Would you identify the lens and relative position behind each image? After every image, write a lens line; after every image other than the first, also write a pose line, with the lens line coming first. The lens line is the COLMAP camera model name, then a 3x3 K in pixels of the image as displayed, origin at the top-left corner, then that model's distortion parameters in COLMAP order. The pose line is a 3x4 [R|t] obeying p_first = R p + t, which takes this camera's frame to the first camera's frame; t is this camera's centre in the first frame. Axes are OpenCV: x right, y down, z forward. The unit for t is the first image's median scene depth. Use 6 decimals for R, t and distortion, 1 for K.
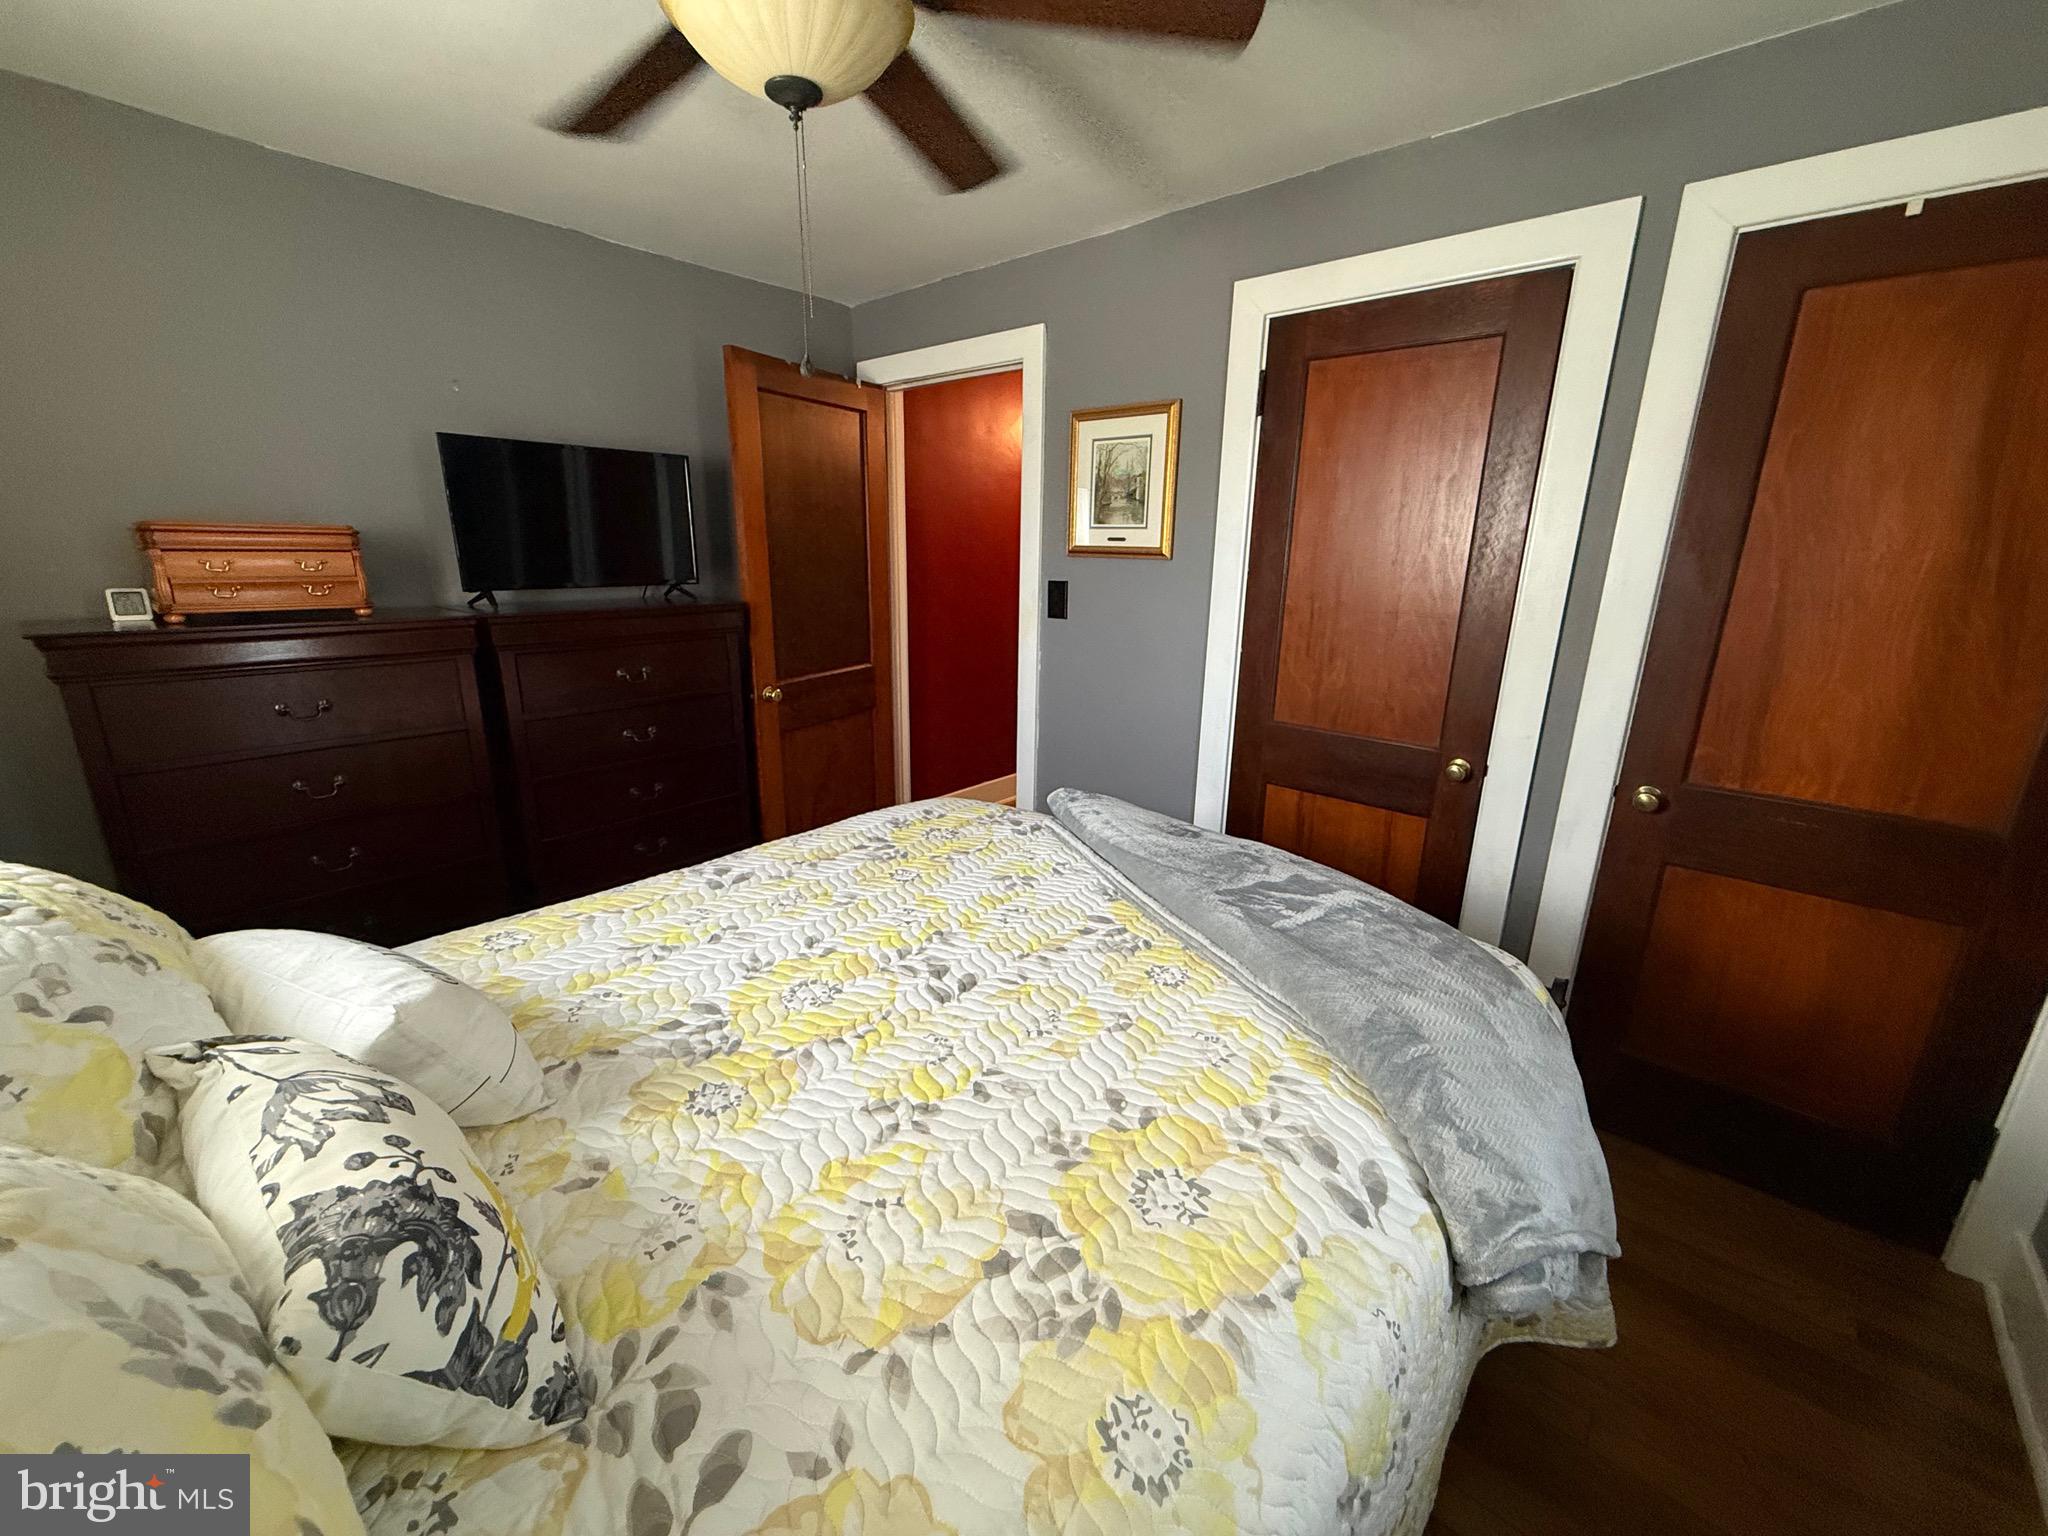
lens RADIAL K [[814.0, 0, 1017.2], [0, 814.0, 773.0], [0, 0, 1]] dist [-0.001766, 0.000170]
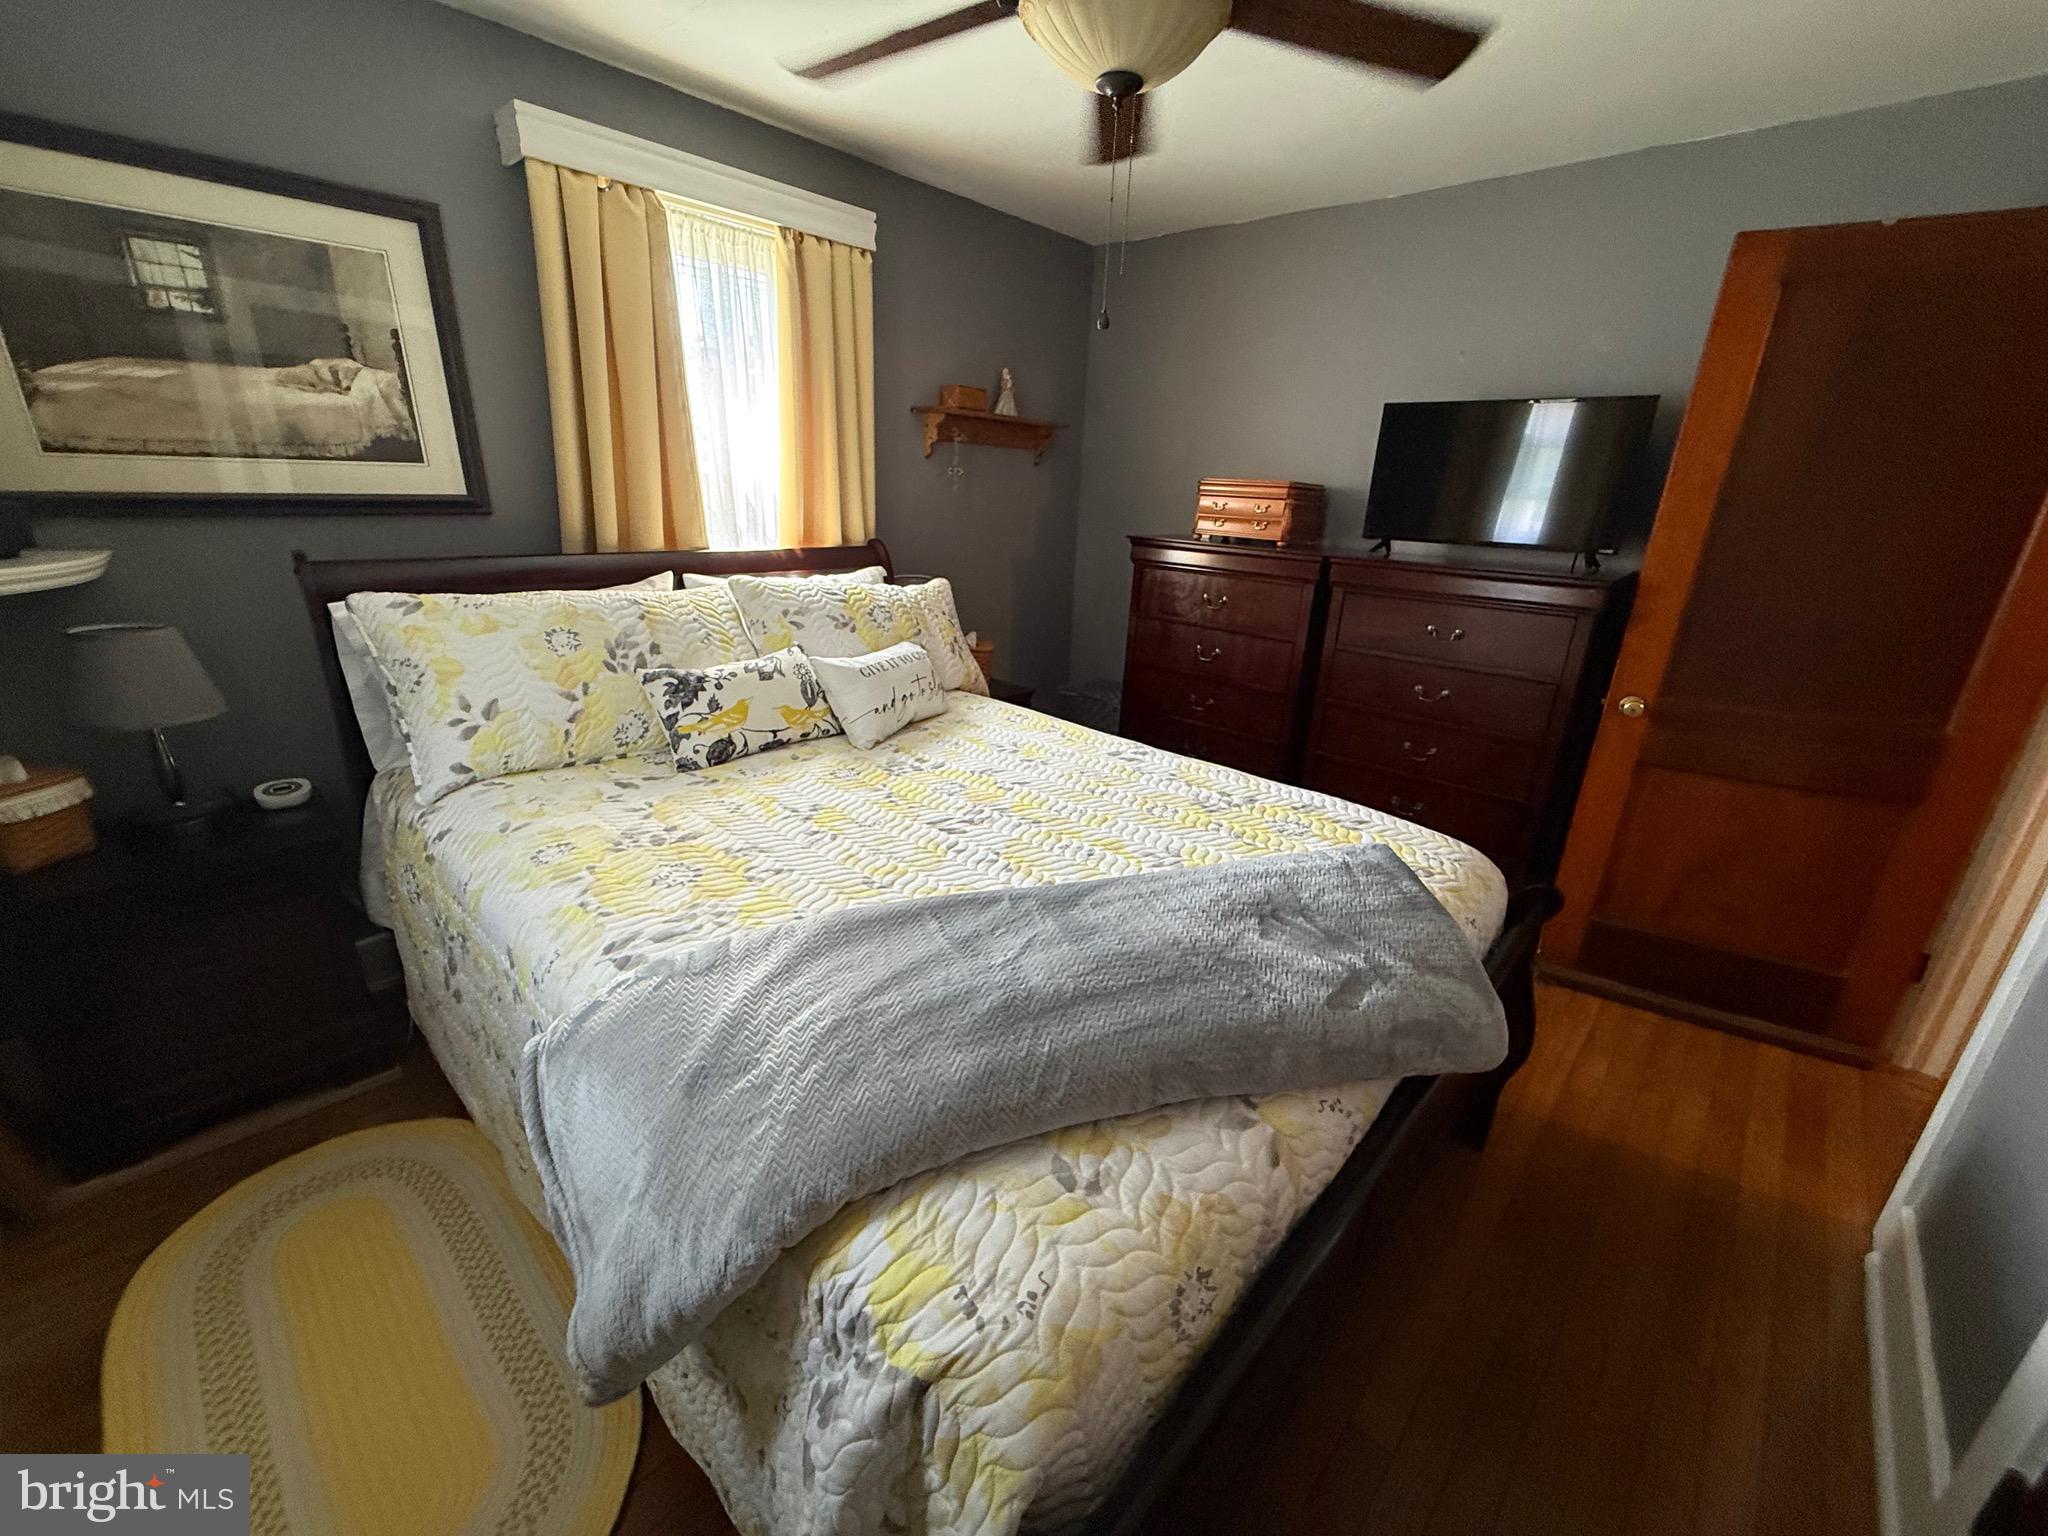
lens RADIAL K [[814.0, 0, 1018.5], [0, 814.0, 770.3], [0, 0, 1]] dist [-0.001766, 0.000170]
pose [[-0.028597, 0.318145, -0.947611, 0.810756], [-0.314030, 0.897142, 0.310678, -0.178544], [0.948982, 0.306463, 0.074252, 0.741041]]
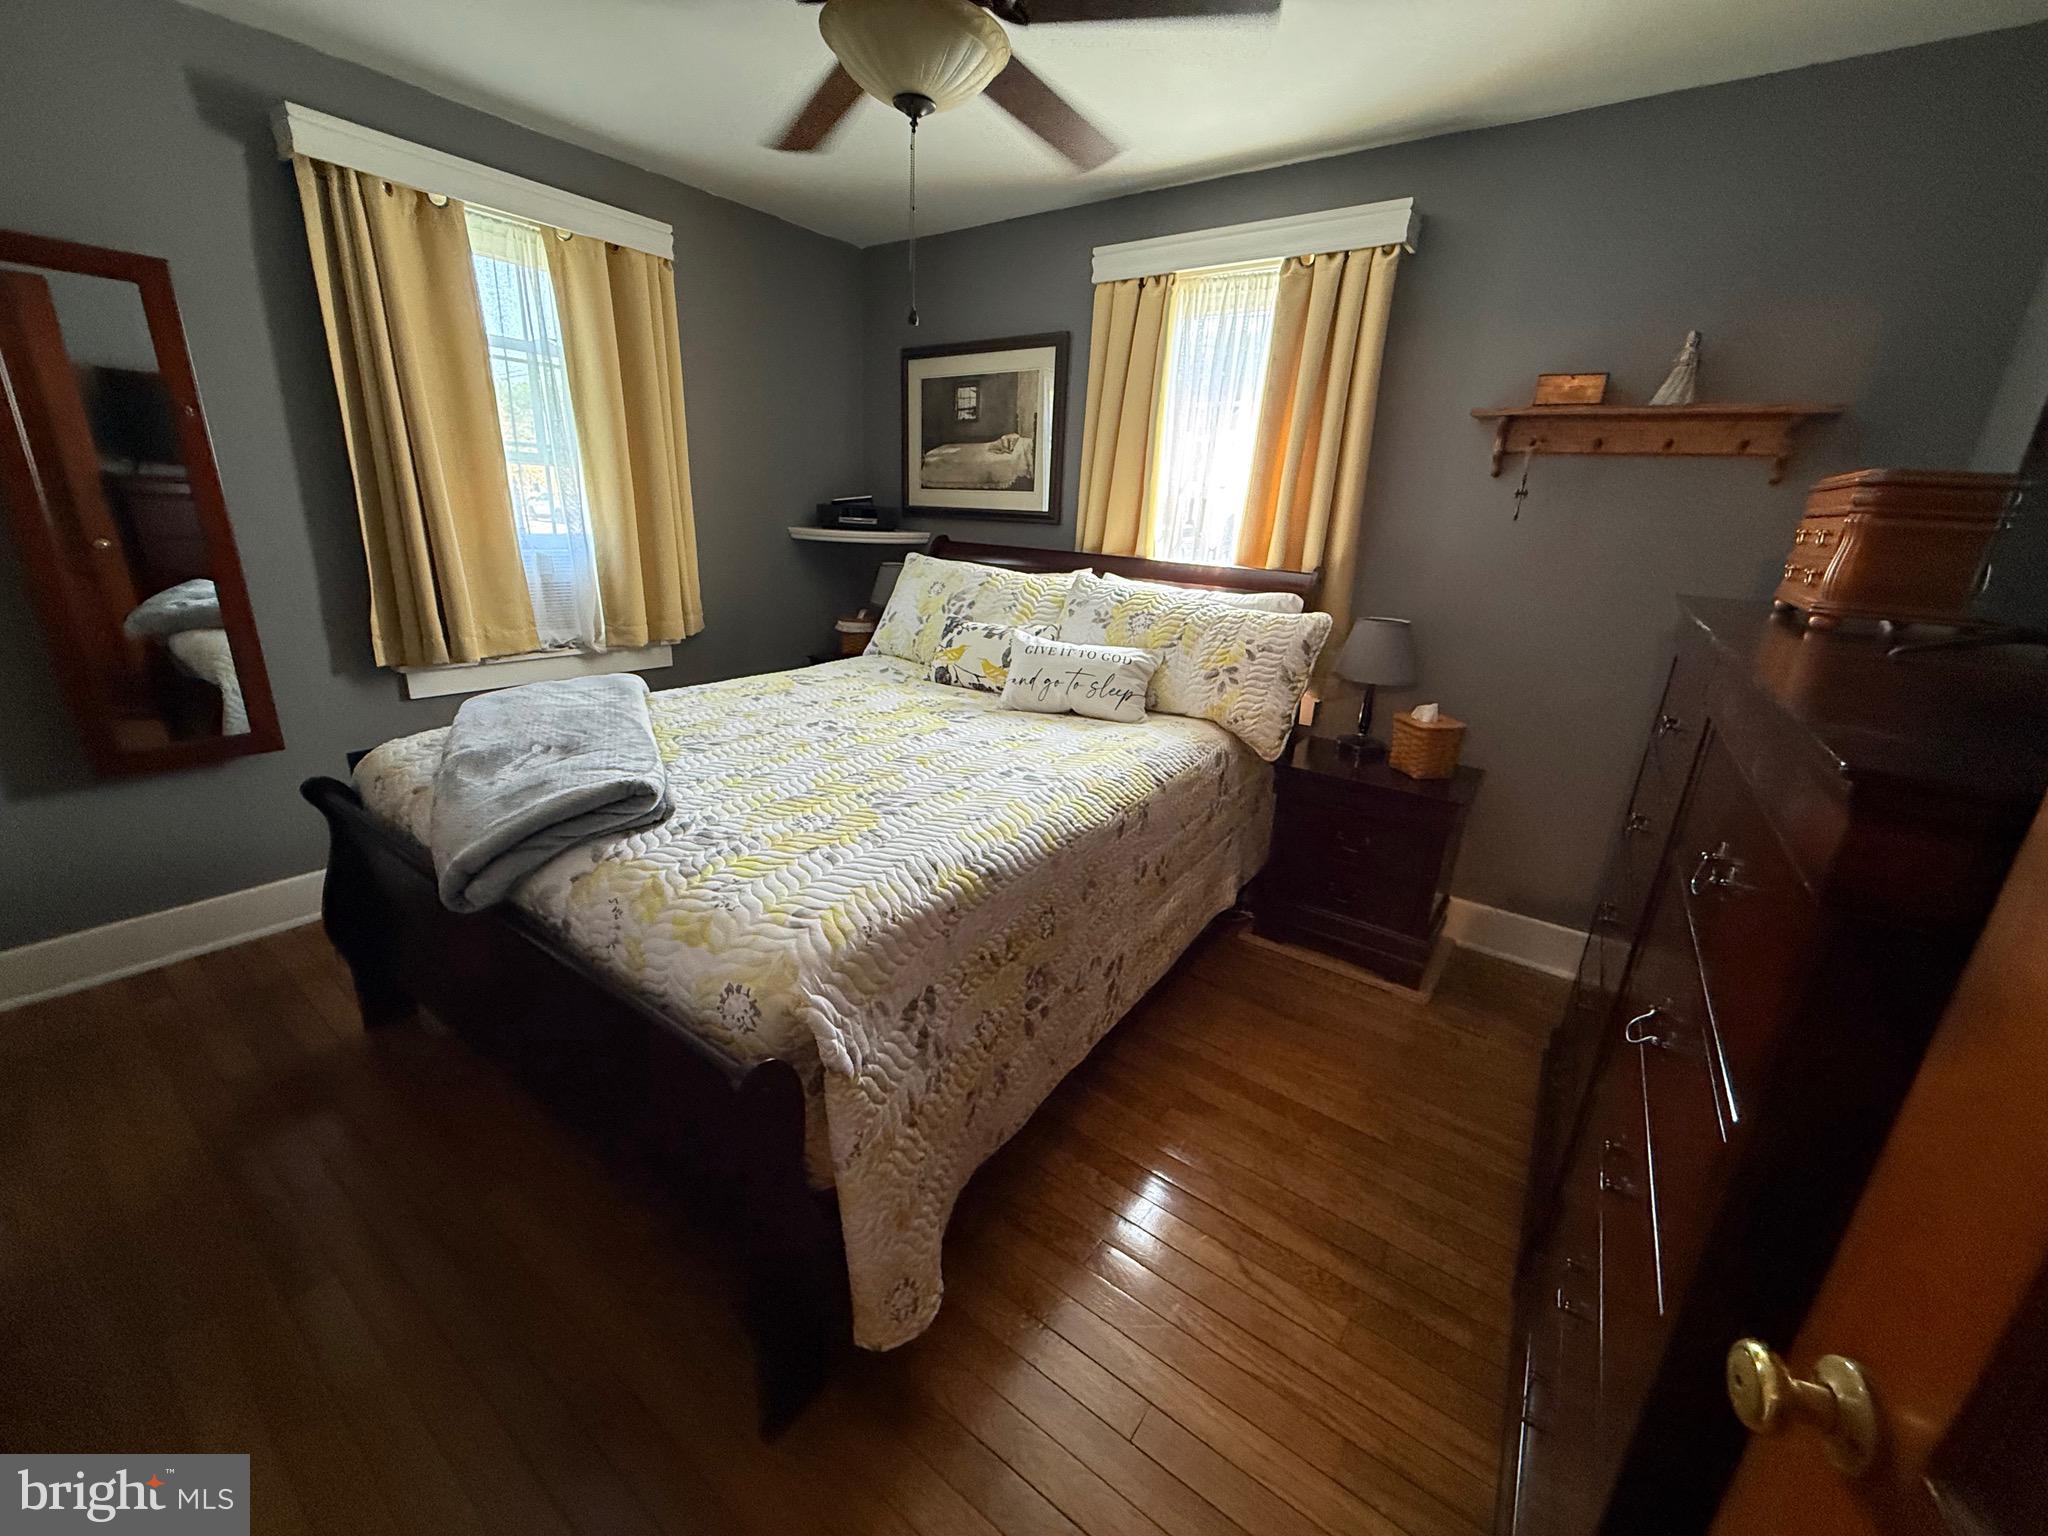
lens RADIAL K [[814.0, 0, 1018.6], [0, 814.0, 771.9], [0, 0, 1]] dist [-0.001766, 0.000170]
pose [[-0.994135, -0.031432, -0.103480, -0.236403], [-0.084362, 0.824085, 0.560149, -0.480122], [0.067669, 0.565594, -0.821903, 1.866040]]
